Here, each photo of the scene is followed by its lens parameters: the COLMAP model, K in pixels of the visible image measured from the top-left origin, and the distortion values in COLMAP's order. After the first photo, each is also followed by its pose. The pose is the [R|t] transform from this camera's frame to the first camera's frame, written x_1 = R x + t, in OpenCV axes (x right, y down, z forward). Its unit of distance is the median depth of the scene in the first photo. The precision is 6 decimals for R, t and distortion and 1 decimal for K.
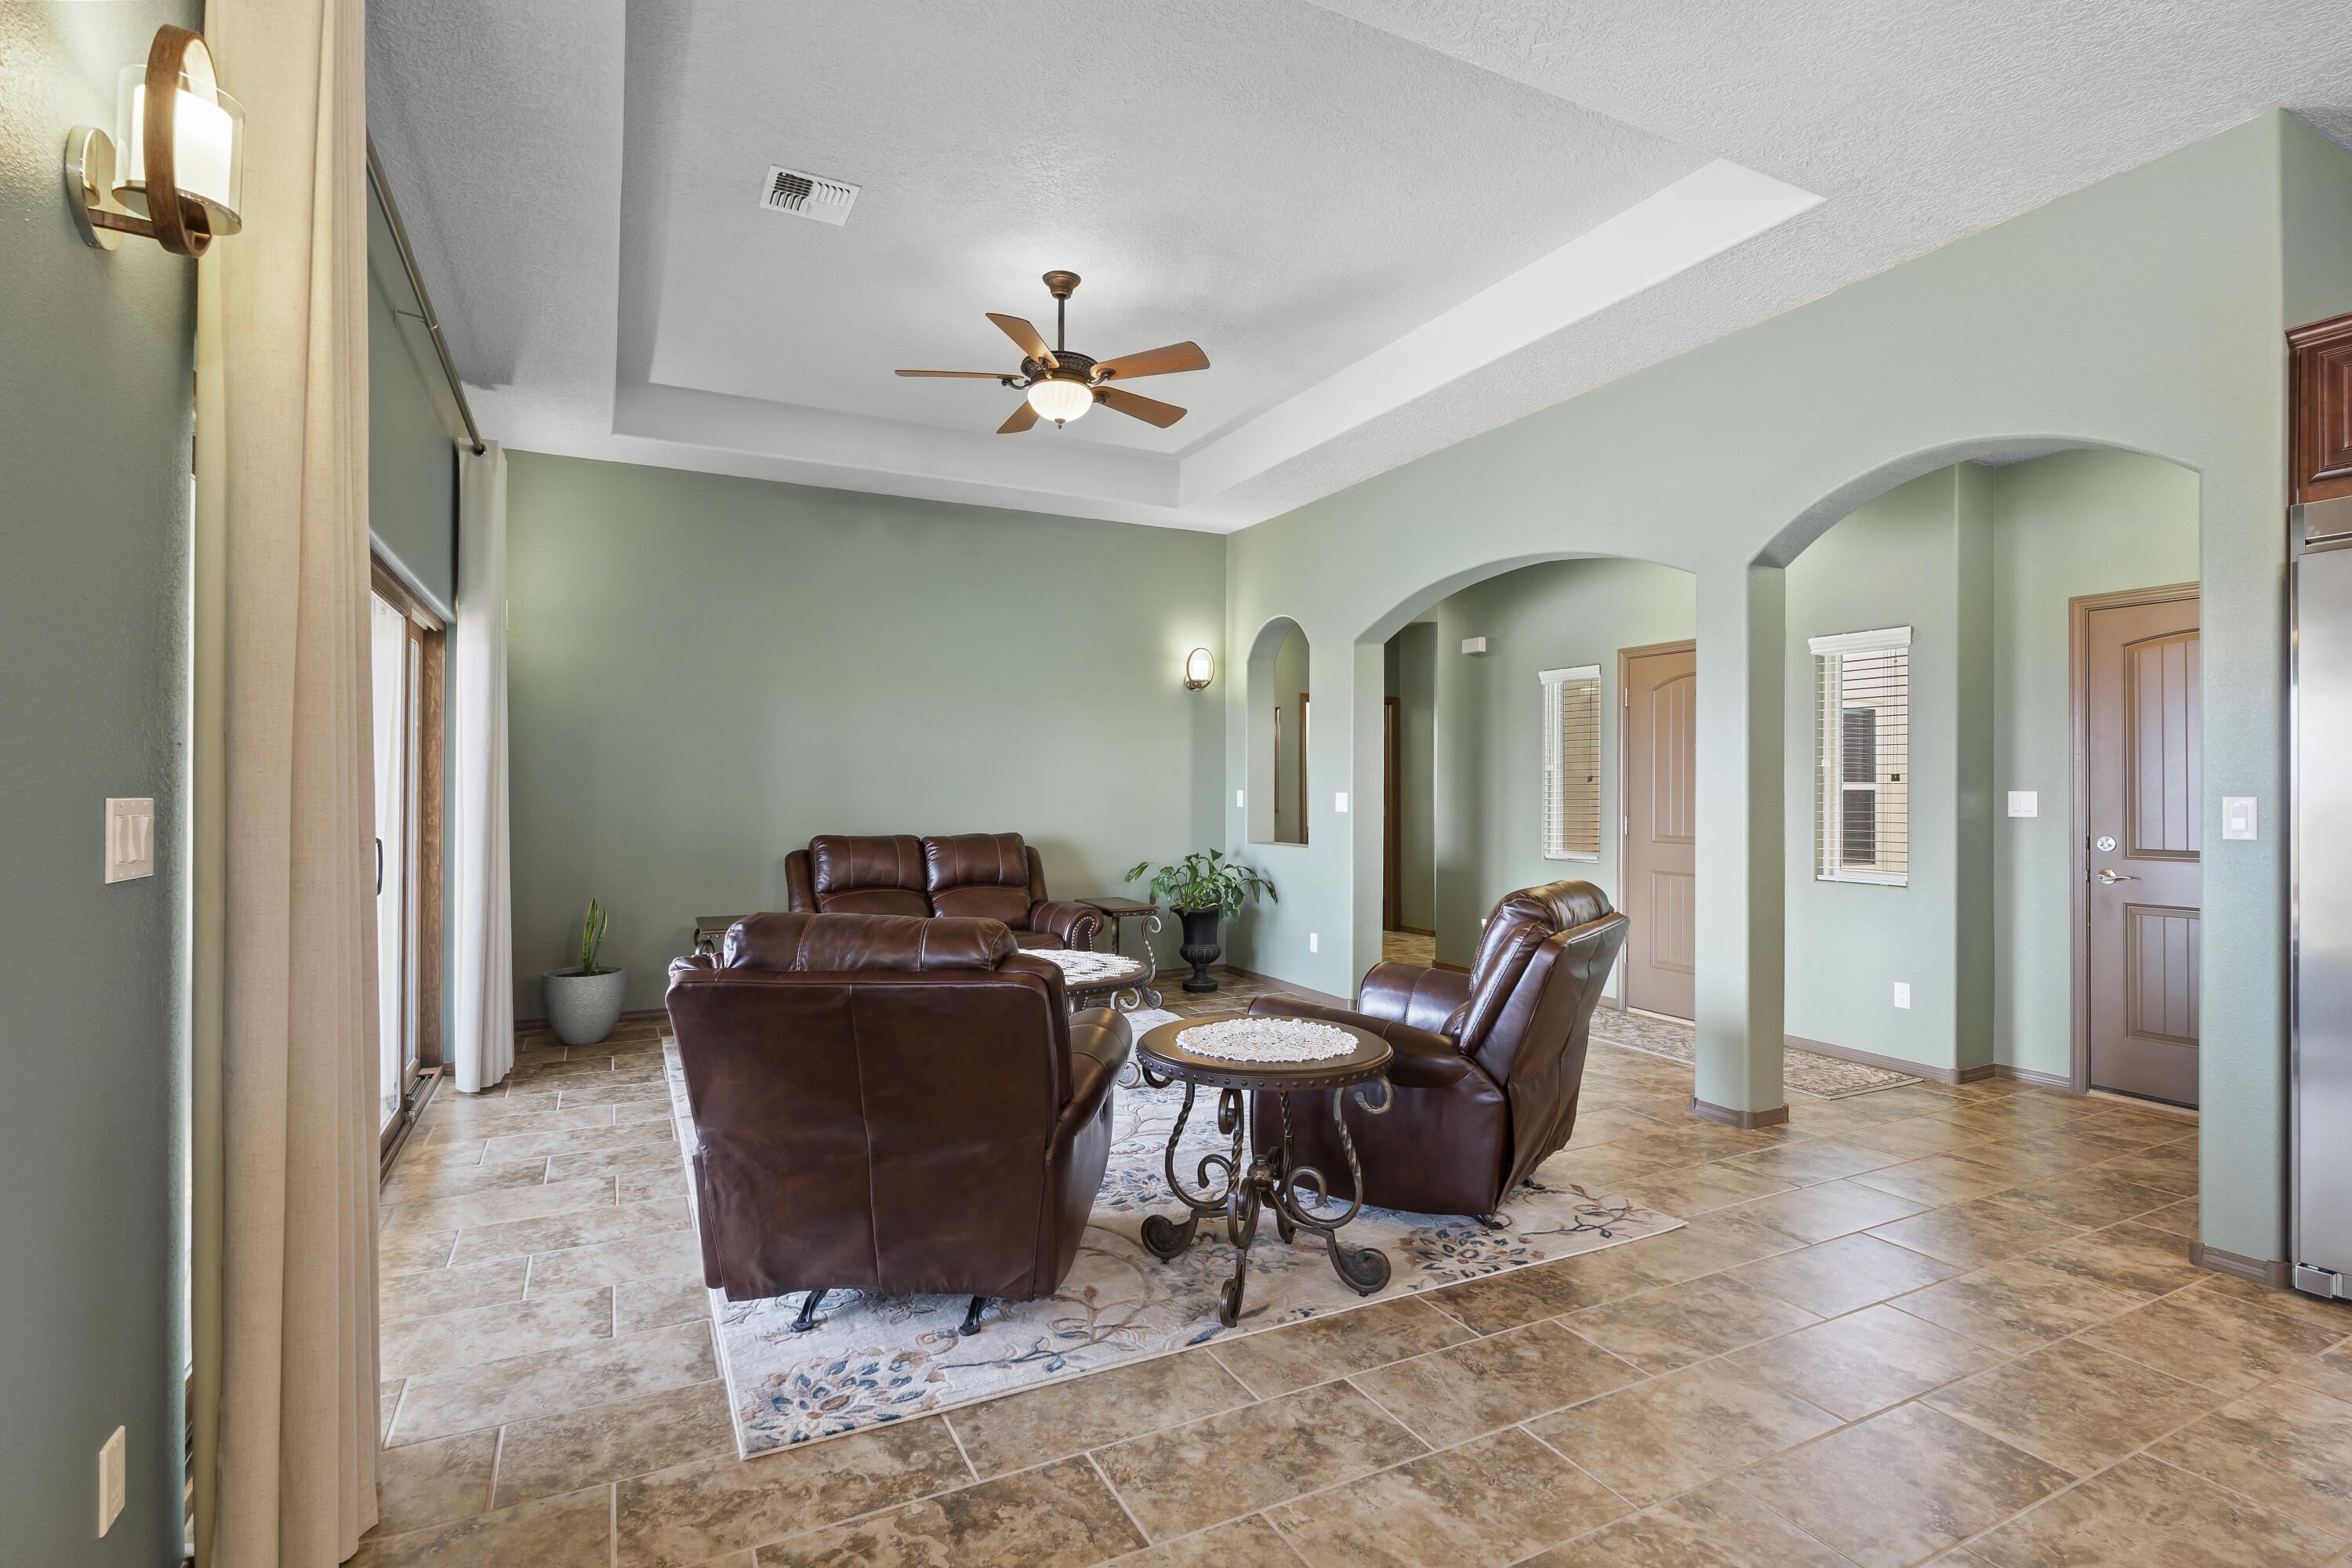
lens RADIAL K [[1122.8, 0, 1163.5], [0, 1122.8, 788.6], [0, 0, 1]] dist [-0.001704, -0.000987]
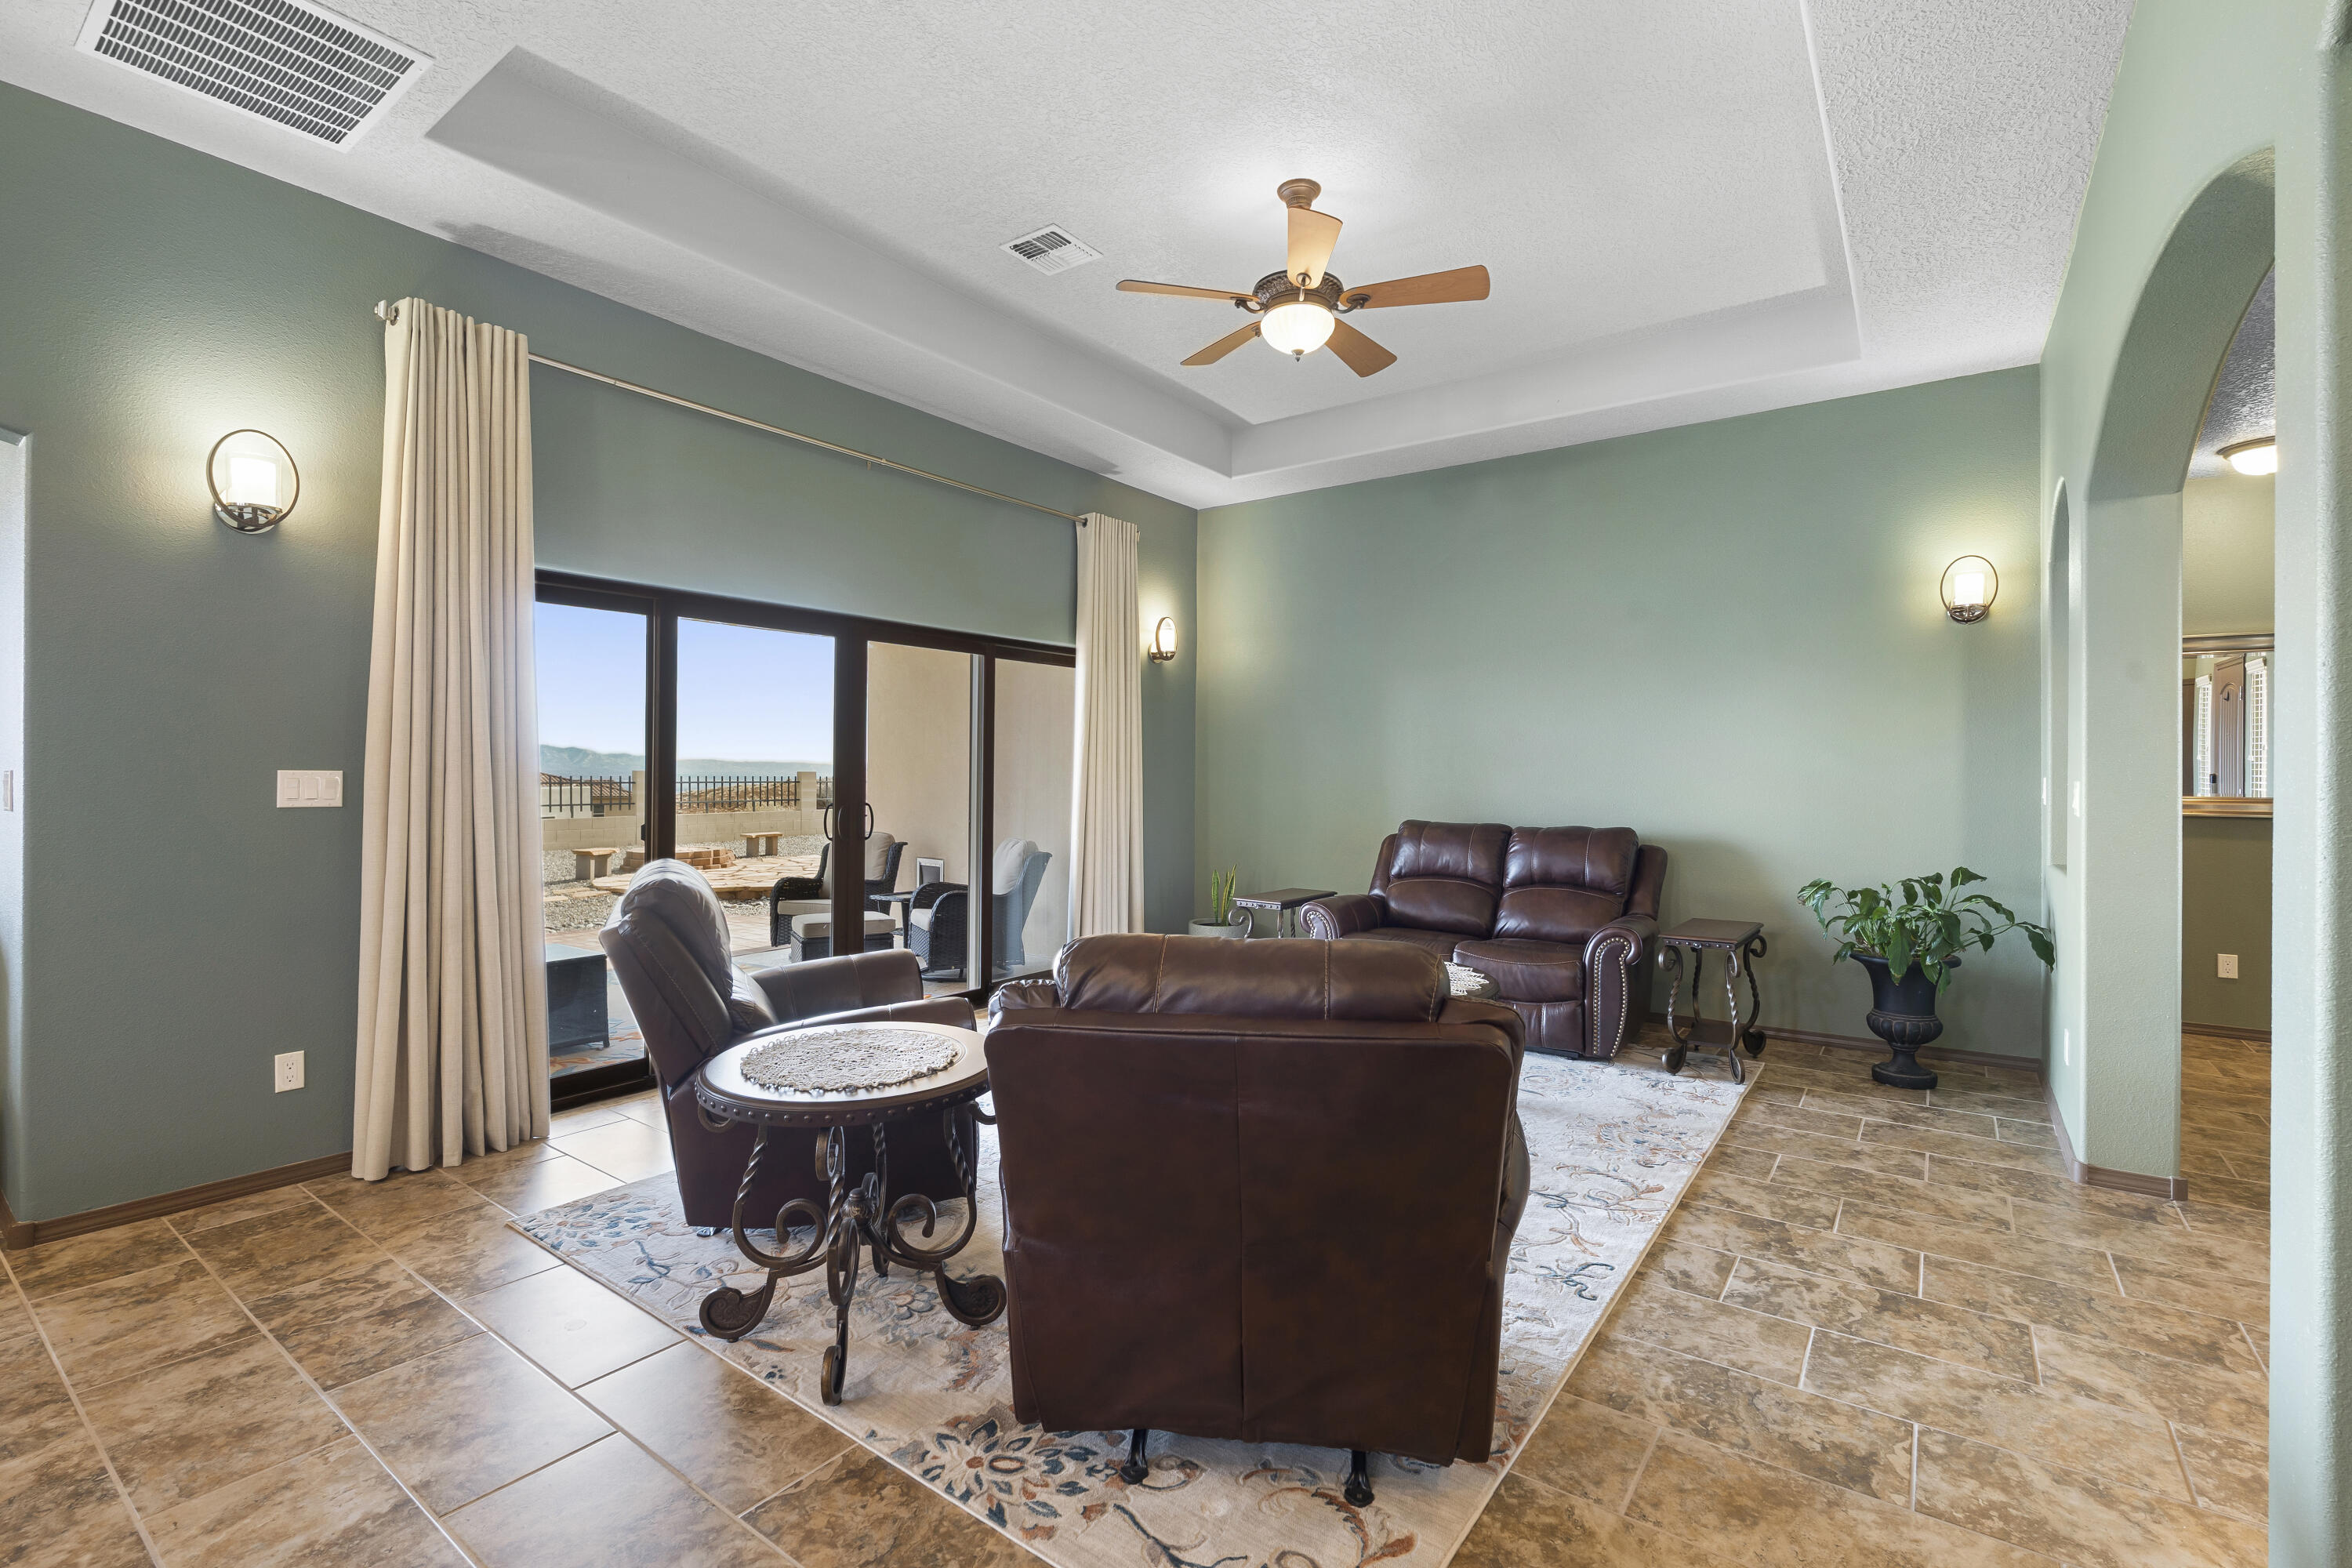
lens RADIAL K [[1044.7, 0, 1194.6], [0, 1044.7, 775.2], [0, 0, 1]] dist [-0.003347, 0.000336]
pose [[0.460611, 0.003786, -0.887594, 0.630757], [-0.004217, 0.999989, 0.002077, 0.001698], [0.887592, 0.002786, 0.460622, 0.585998]]
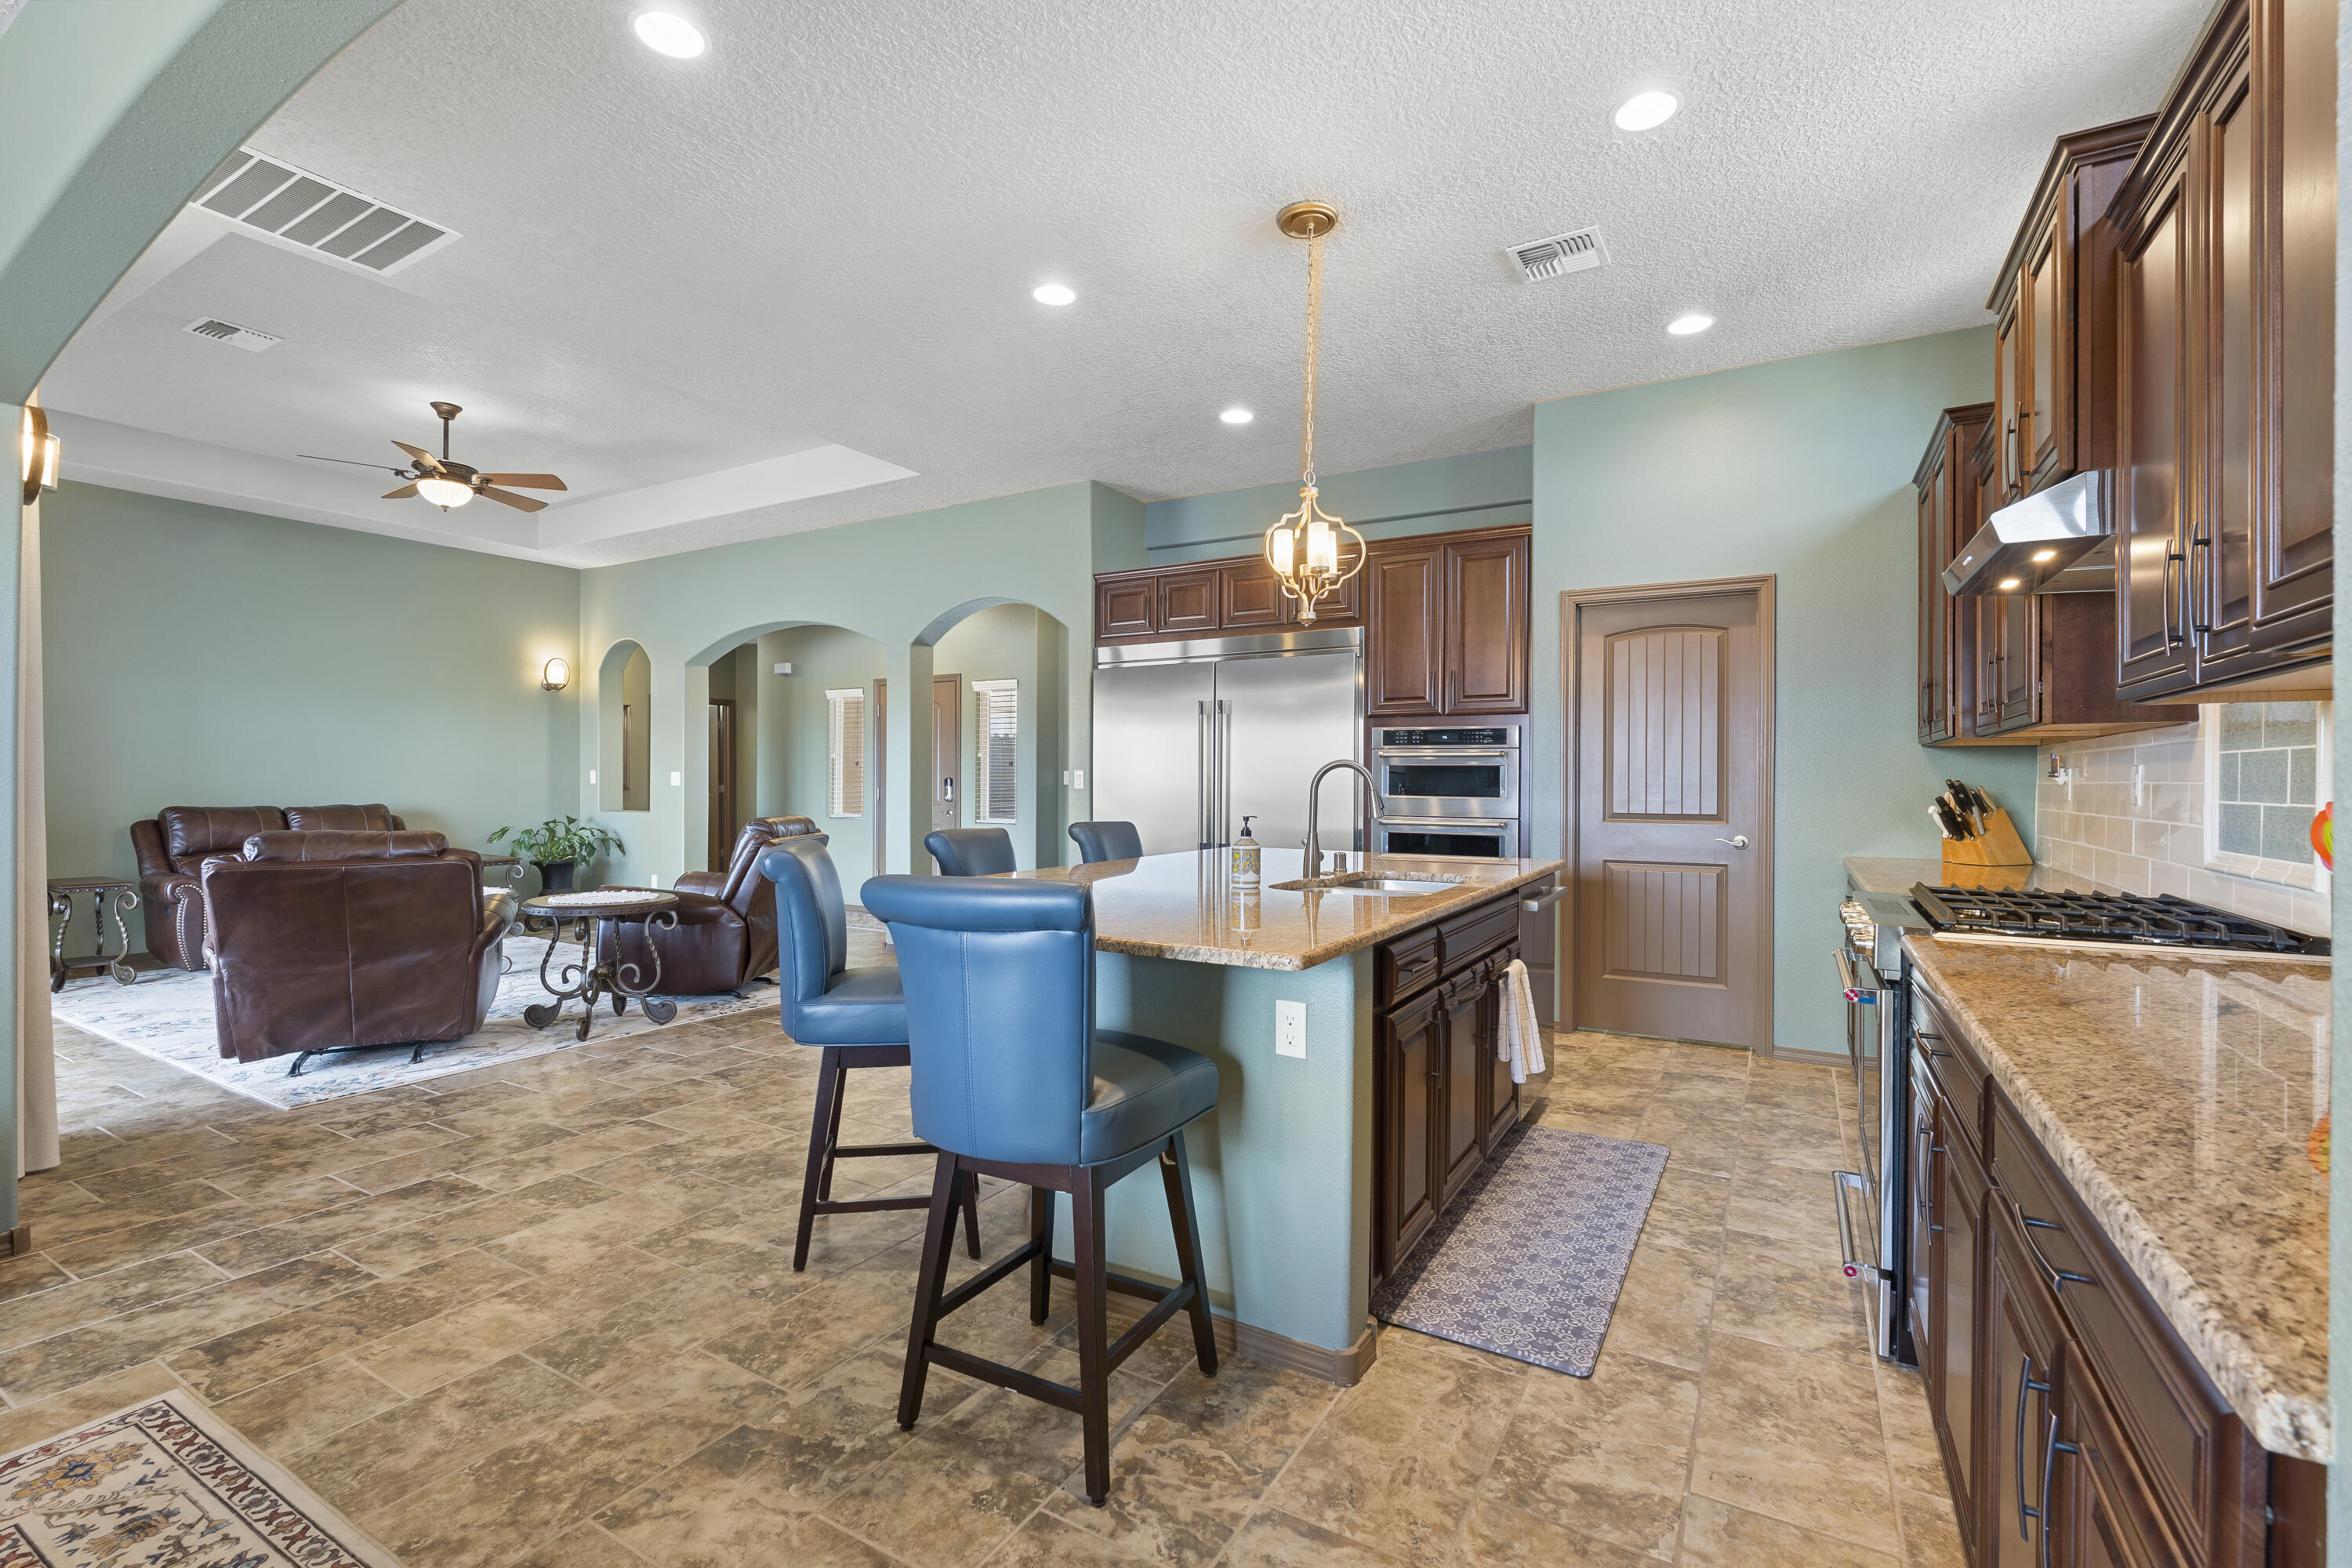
lens RADIAL K [[1044.7, 0, 1183.7], [0, 1044.7, 783.3], [0, 0, 1]] dist [-0.003347, 0.000336]
pose [[0.837068, -0.001763, 0.547096, -0.034441], [-0.001361, 0.999985, 0.005305, 0.015794], [-0.547097, -0.005185, 0.837053, -0.659486]]
